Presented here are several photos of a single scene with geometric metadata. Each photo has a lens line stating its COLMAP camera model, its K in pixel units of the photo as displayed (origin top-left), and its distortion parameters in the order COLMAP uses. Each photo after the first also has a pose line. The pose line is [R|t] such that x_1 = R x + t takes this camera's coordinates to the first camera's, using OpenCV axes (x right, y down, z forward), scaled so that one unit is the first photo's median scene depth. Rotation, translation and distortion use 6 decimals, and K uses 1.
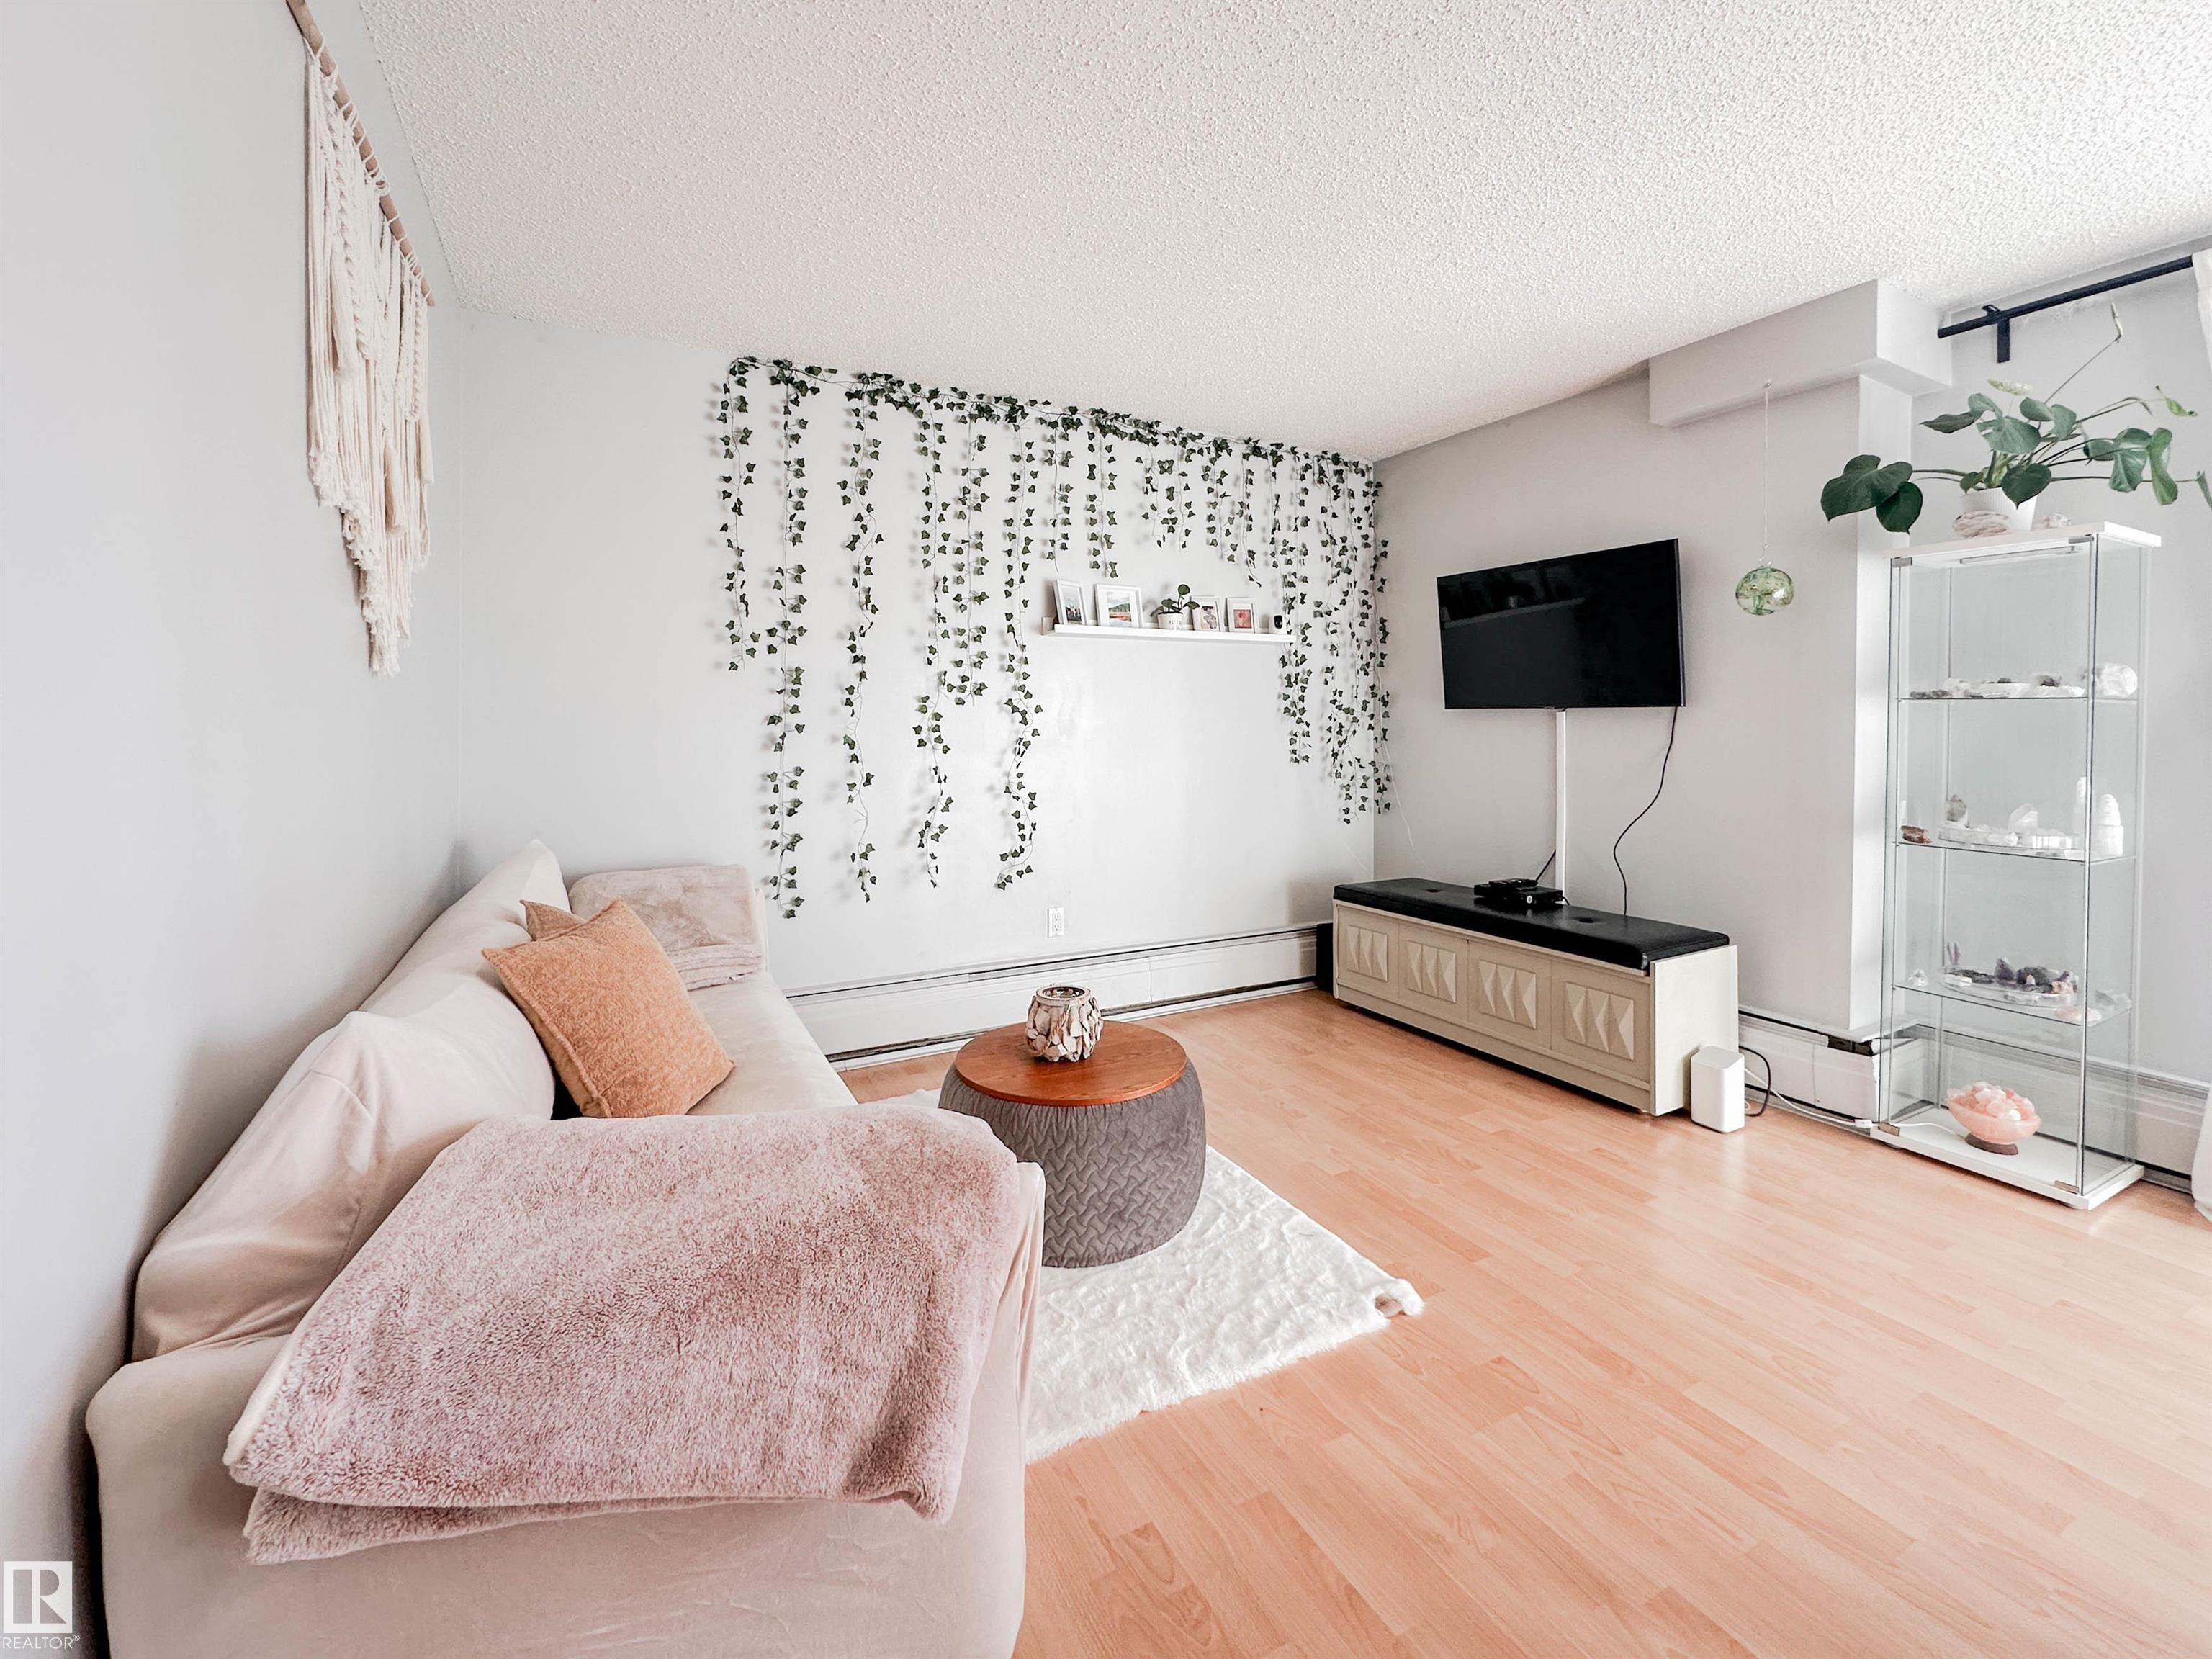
lens RADIAL K [[914.7, 0, 1101.9], [0, 914.7, 734.8], [0, 0, 1]] dist [-0.005299, 0.001600]
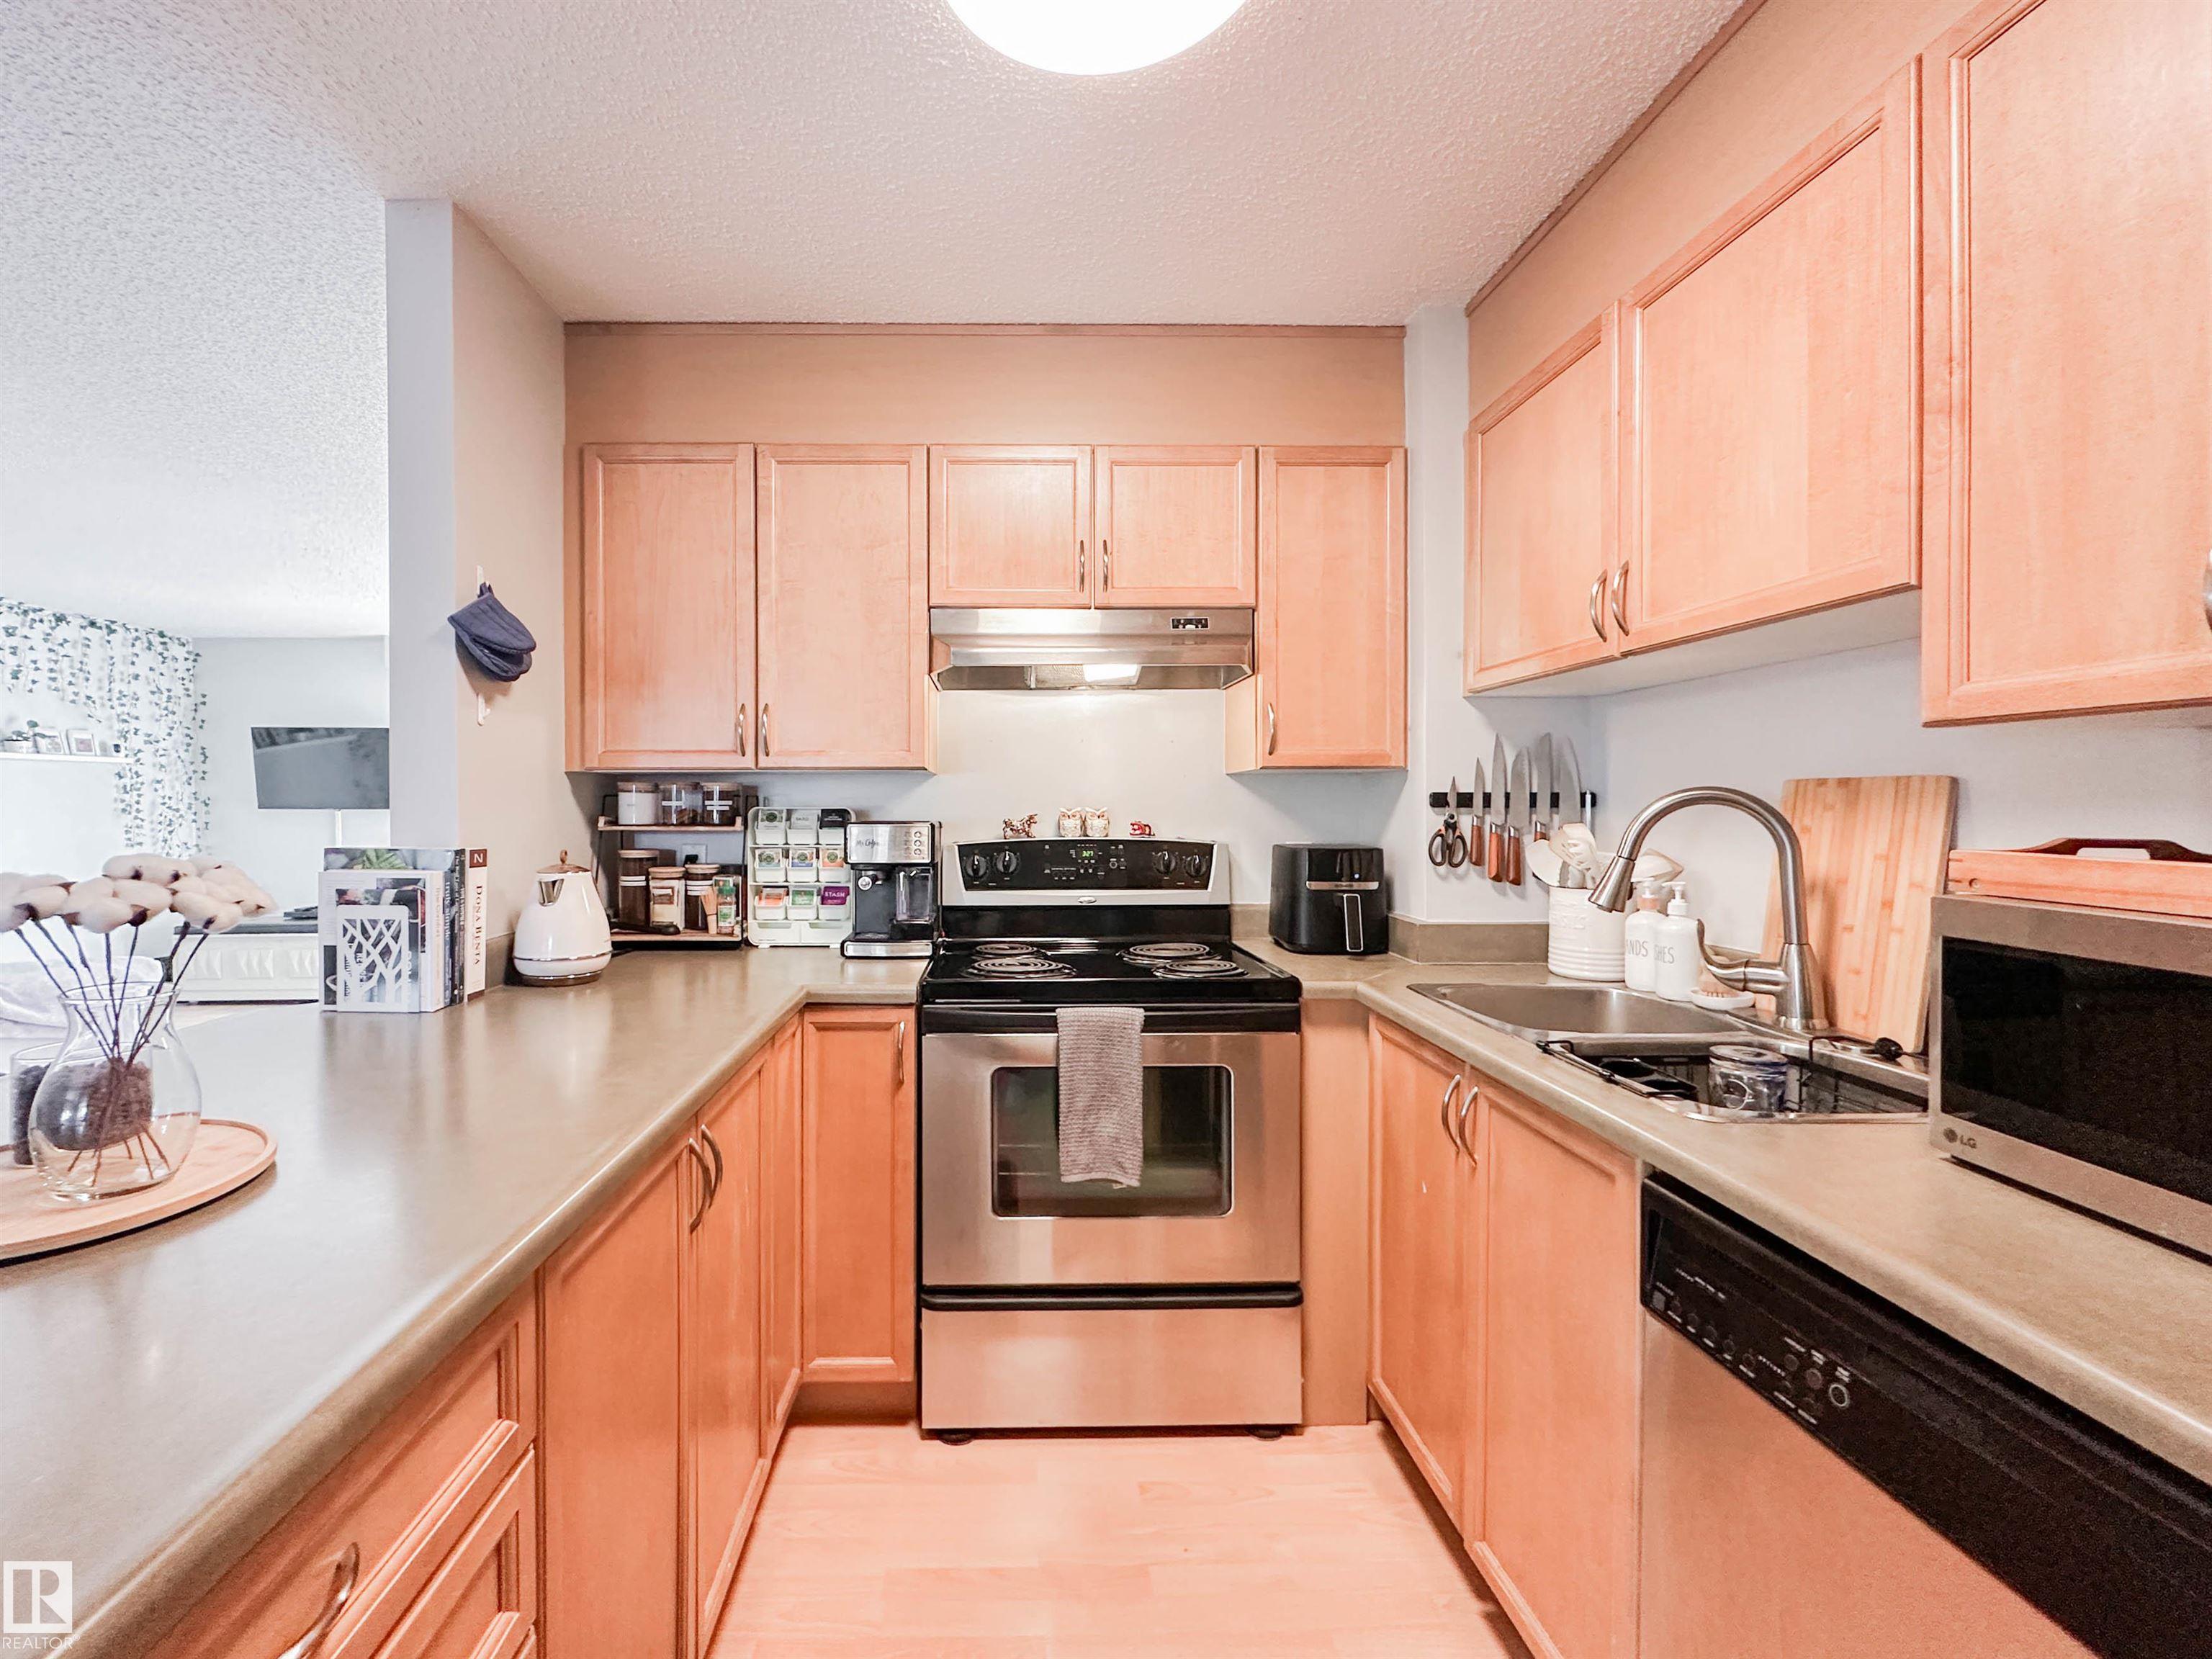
lens RADIAL K [[914.7, 0, 1019.9], [0, 914.7, 817.2], [0, 0, 1]] dist [-0.005299, 0.001600]
pose [[0.455790, -0.010496, 0.890026, -0.513644], [0.013462, 0.999897, 0.004897, -0.004599], [-0.889986, 0.009750, 0.455884, -1.072184]]
